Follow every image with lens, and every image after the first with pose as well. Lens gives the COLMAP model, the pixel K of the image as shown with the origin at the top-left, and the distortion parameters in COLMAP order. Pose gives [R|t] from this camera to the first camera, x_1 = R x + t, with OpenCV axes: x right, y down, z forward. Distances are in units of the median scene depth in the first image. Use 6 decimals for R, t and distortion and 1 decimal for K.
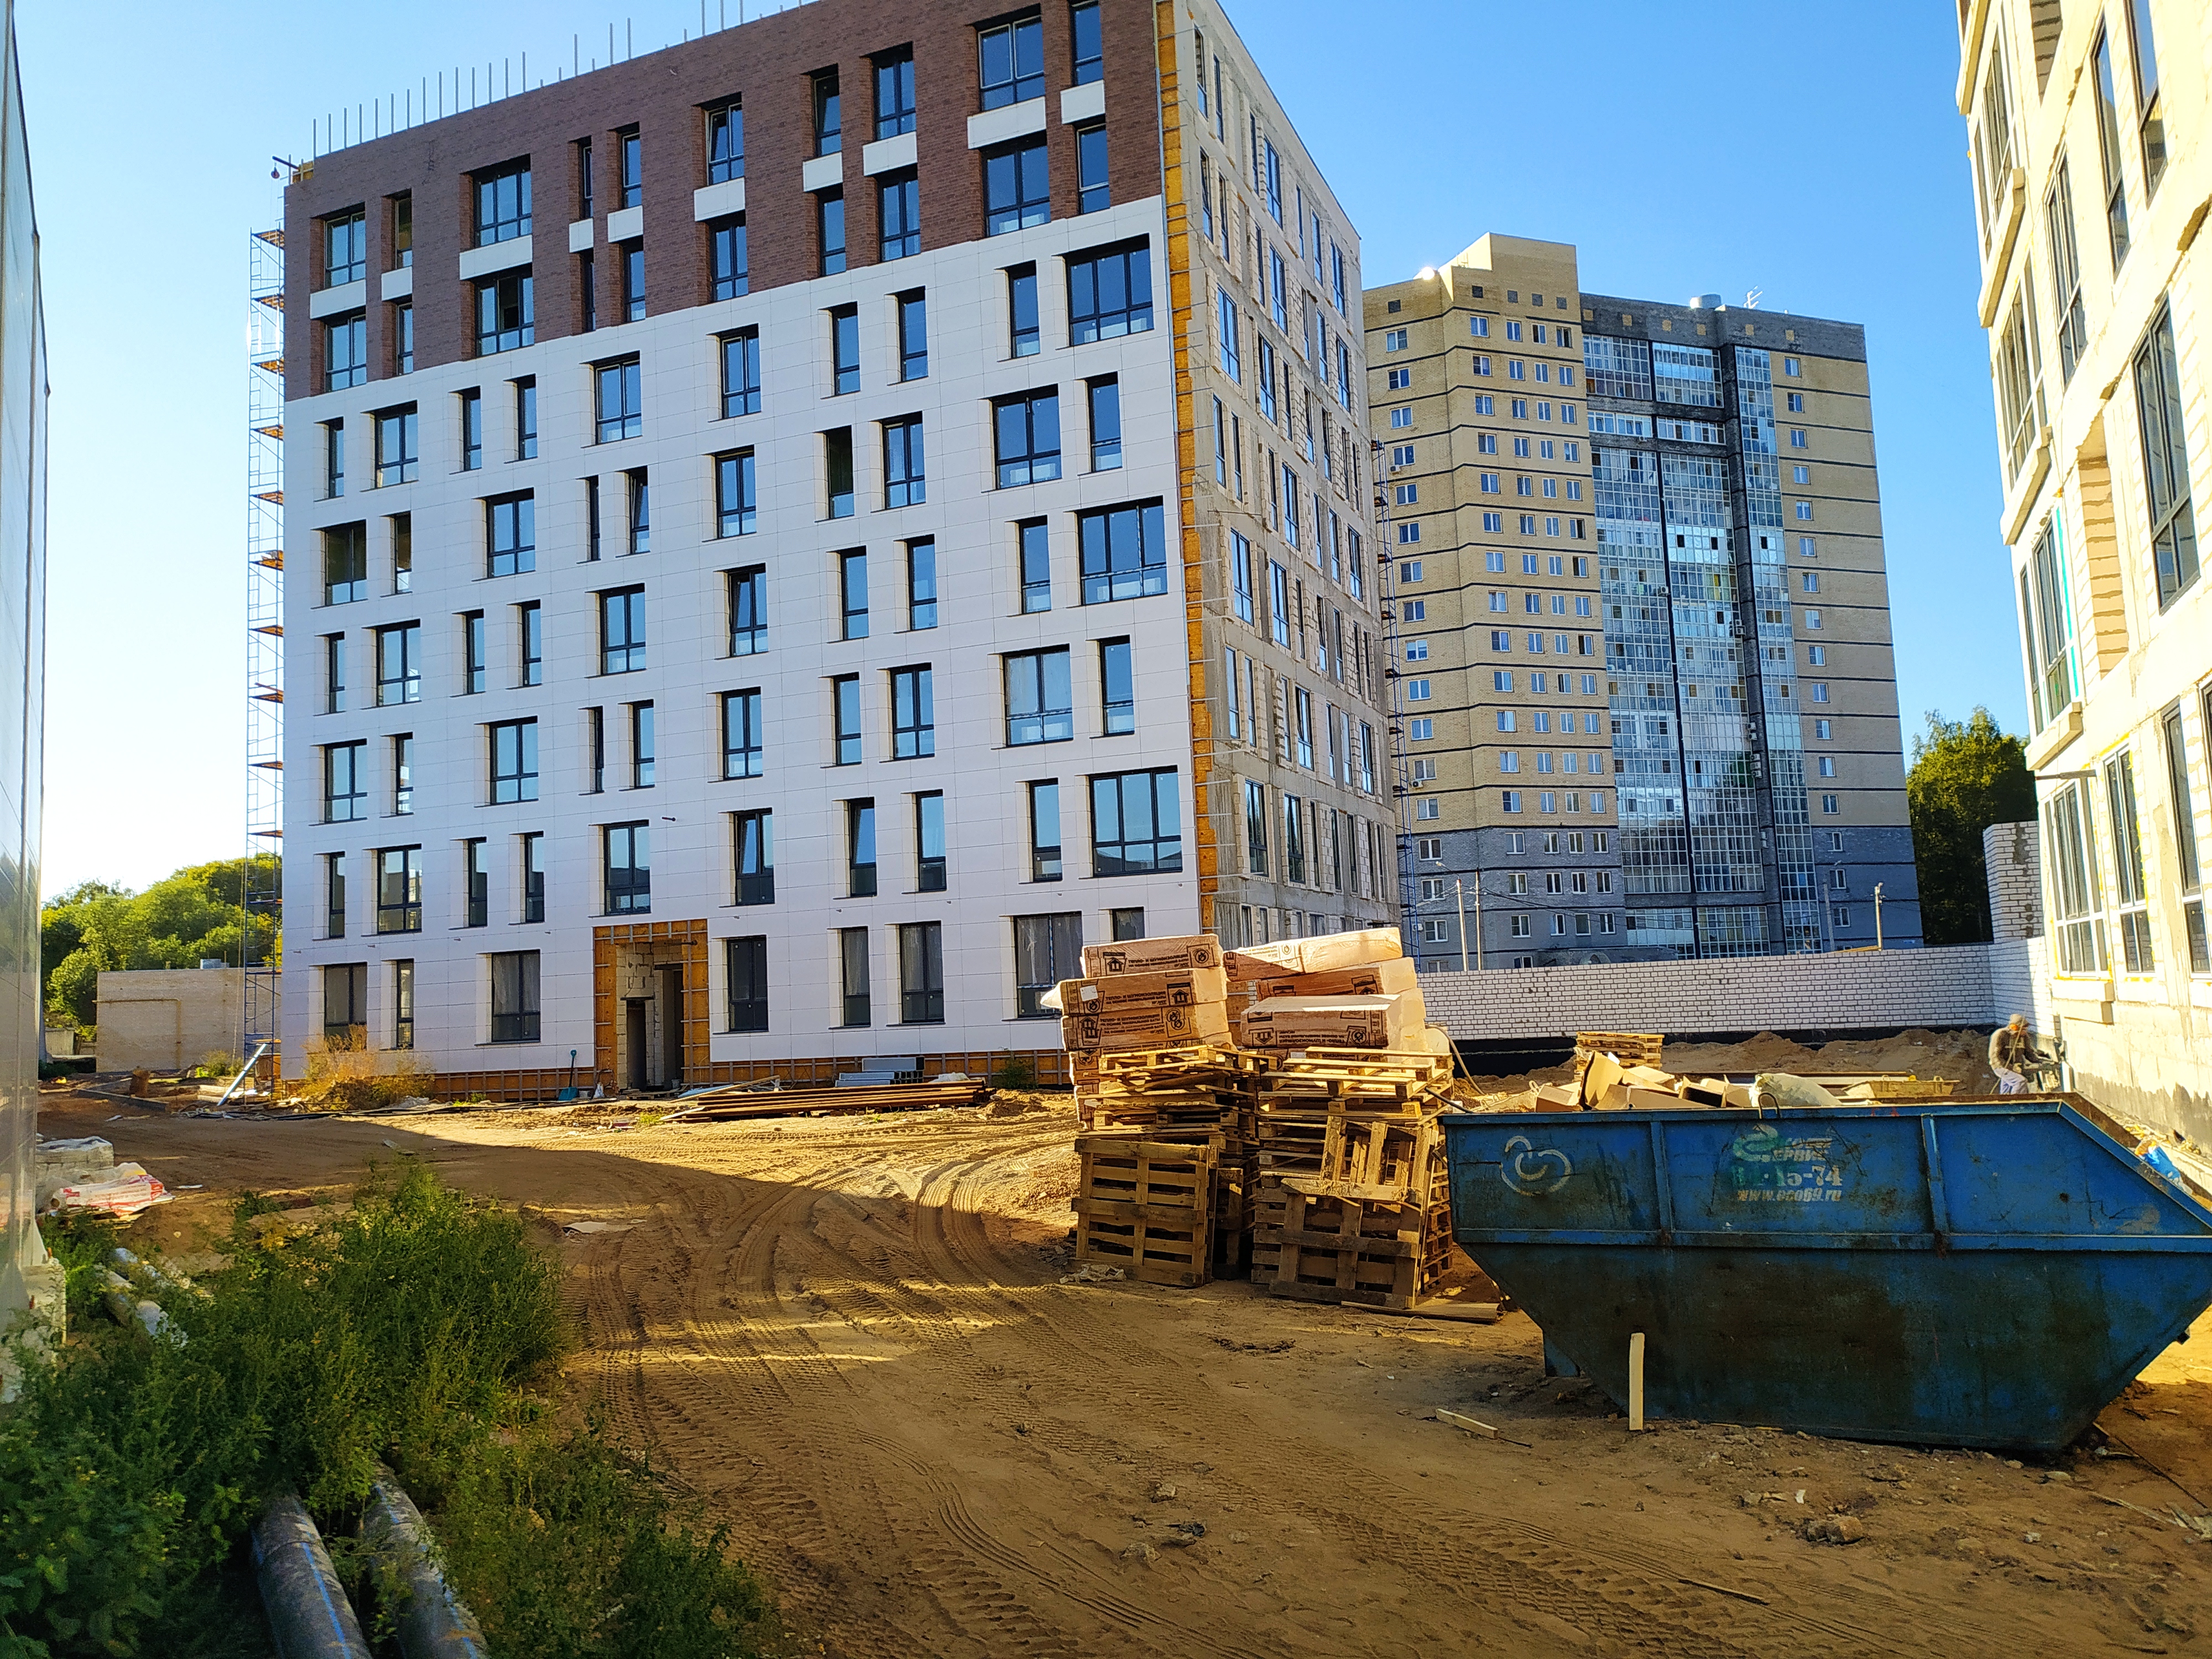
lens RADIAL K [[1653.6, 0, 1111.4], [0, 1653.6, 803.7], [0, 0, 1]] dist [0.057091, -0.043363]
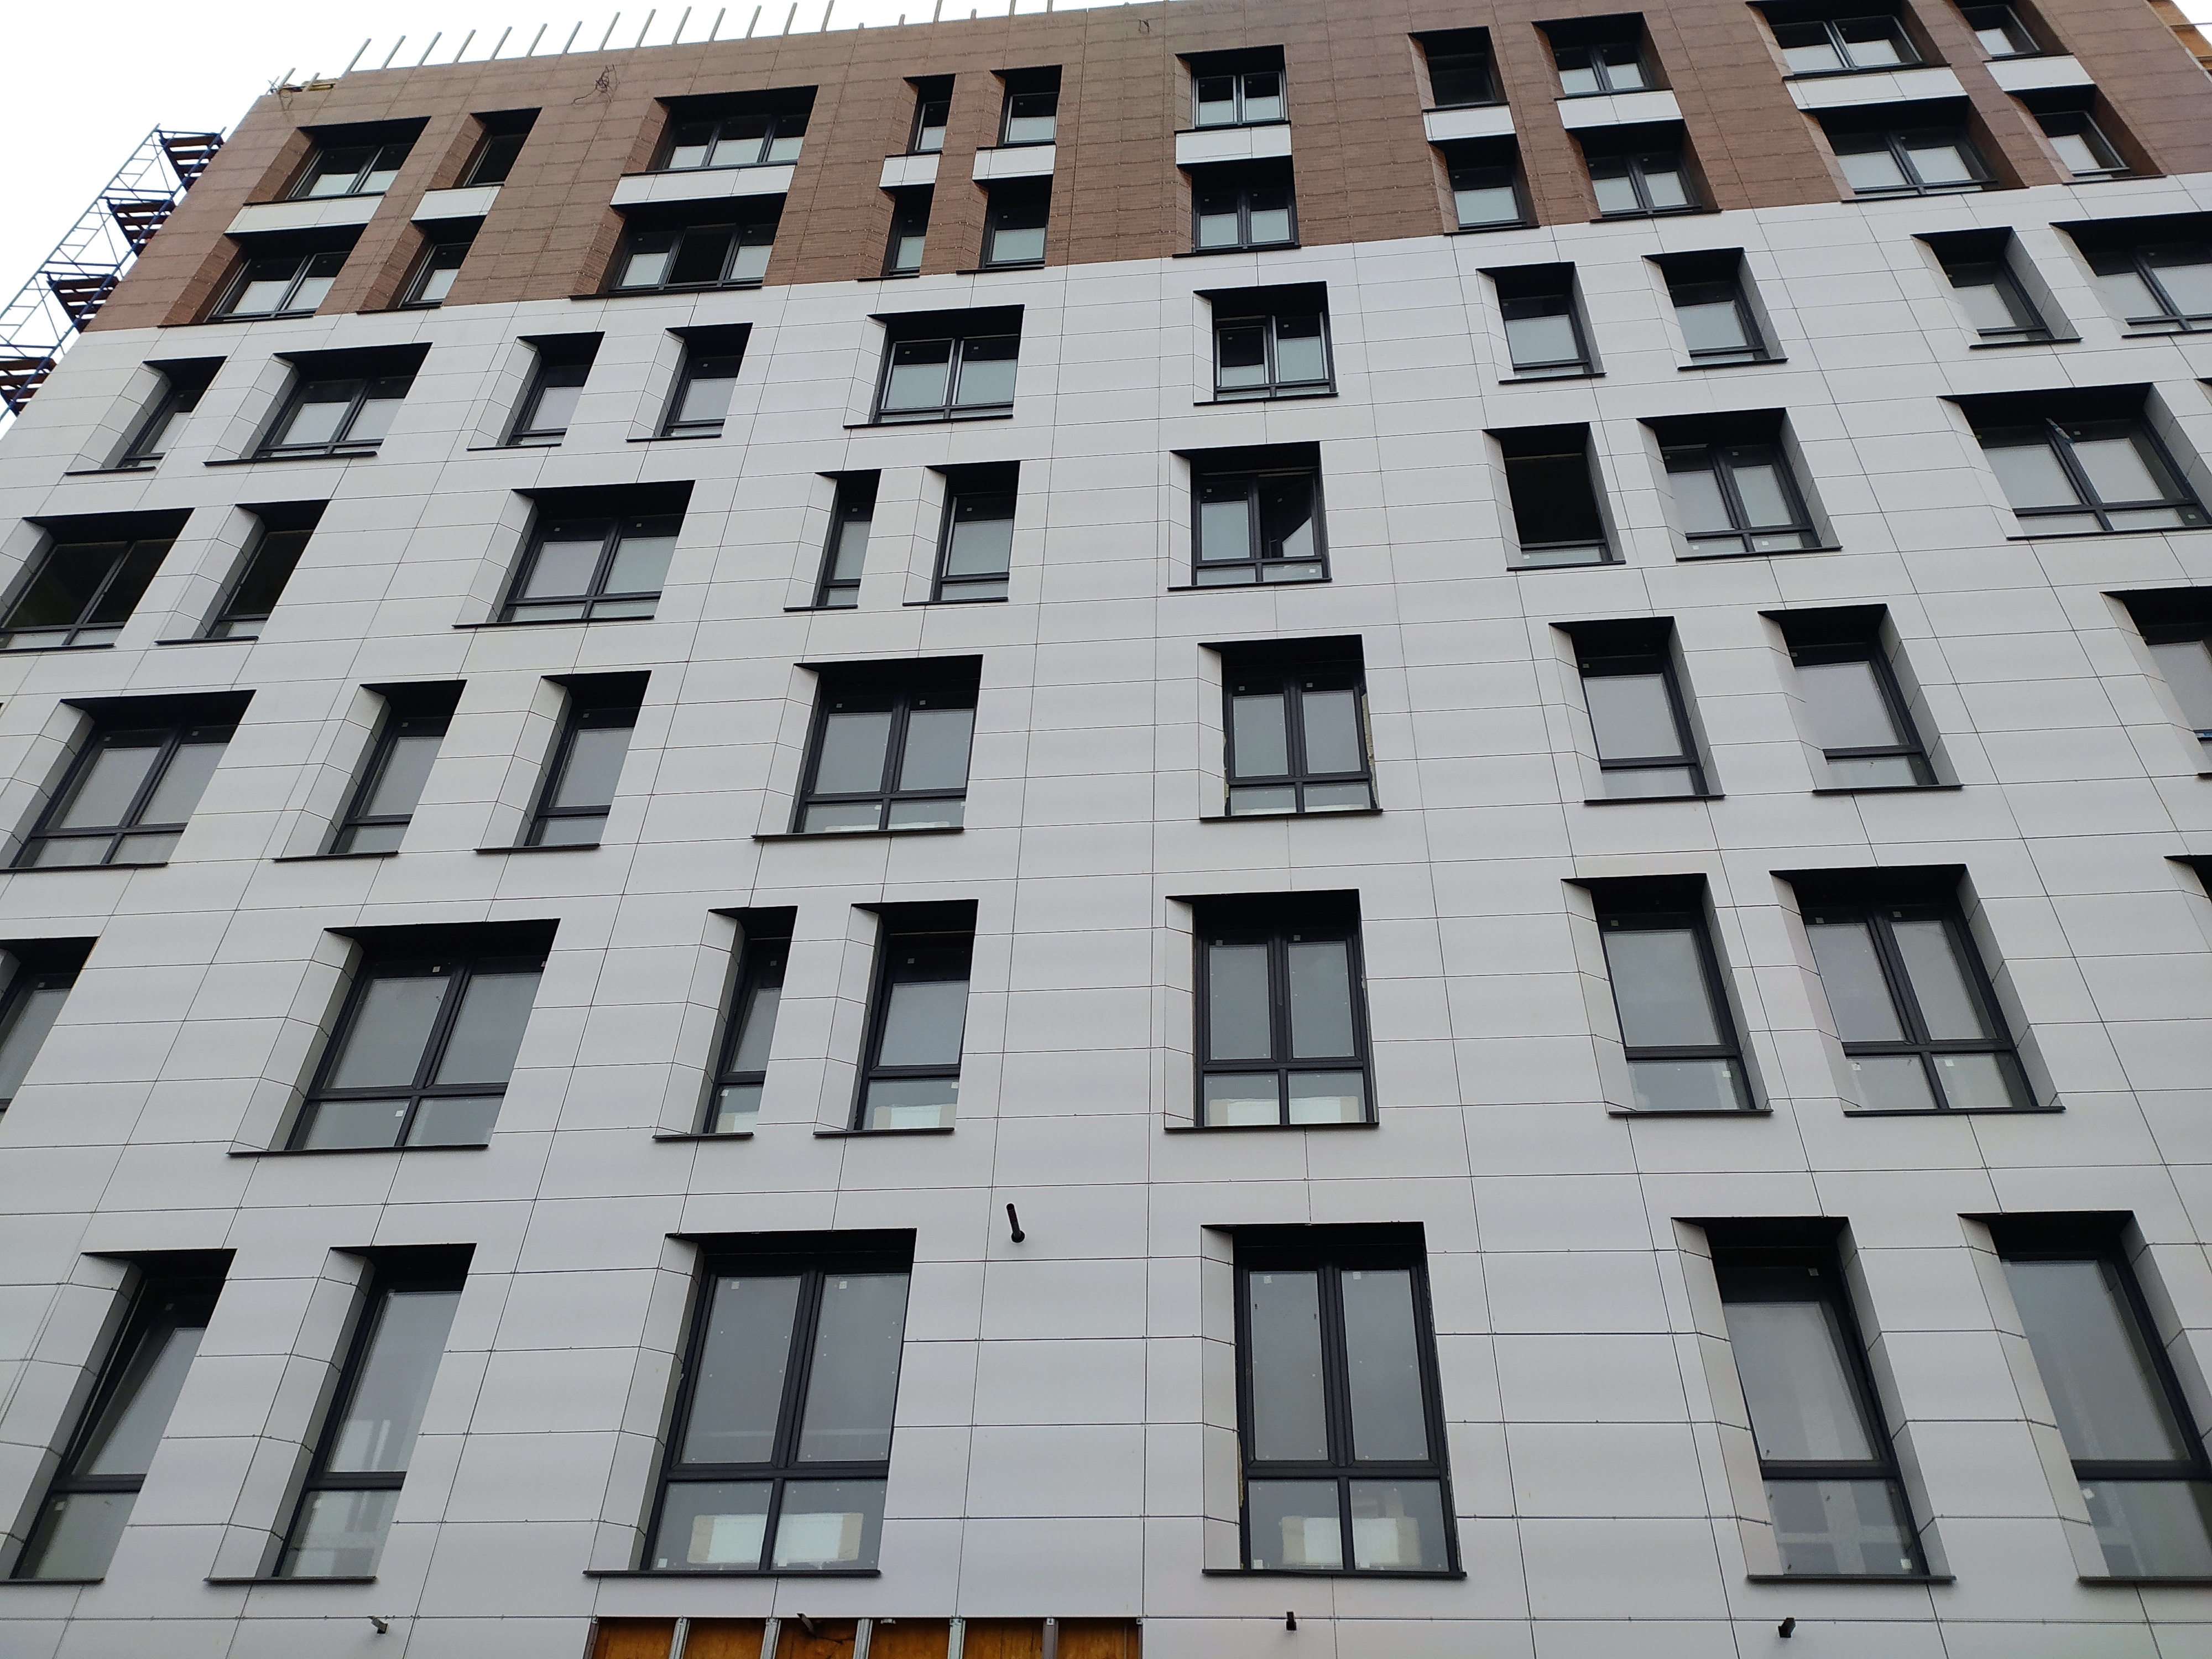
lens RADIAL K [[1639.8, 0, 1100.0], [0, 1639.8, 819.4], [0, 0, 1]] dist [0.059260, -0.045448]
pose [[0.955261, 0.244318, 0.166689, -0.294591], [-0.107629, 0.812101, -0.573505, 0.105191], [-0.275486, 0.529906, 0.802064, 0.678764]]
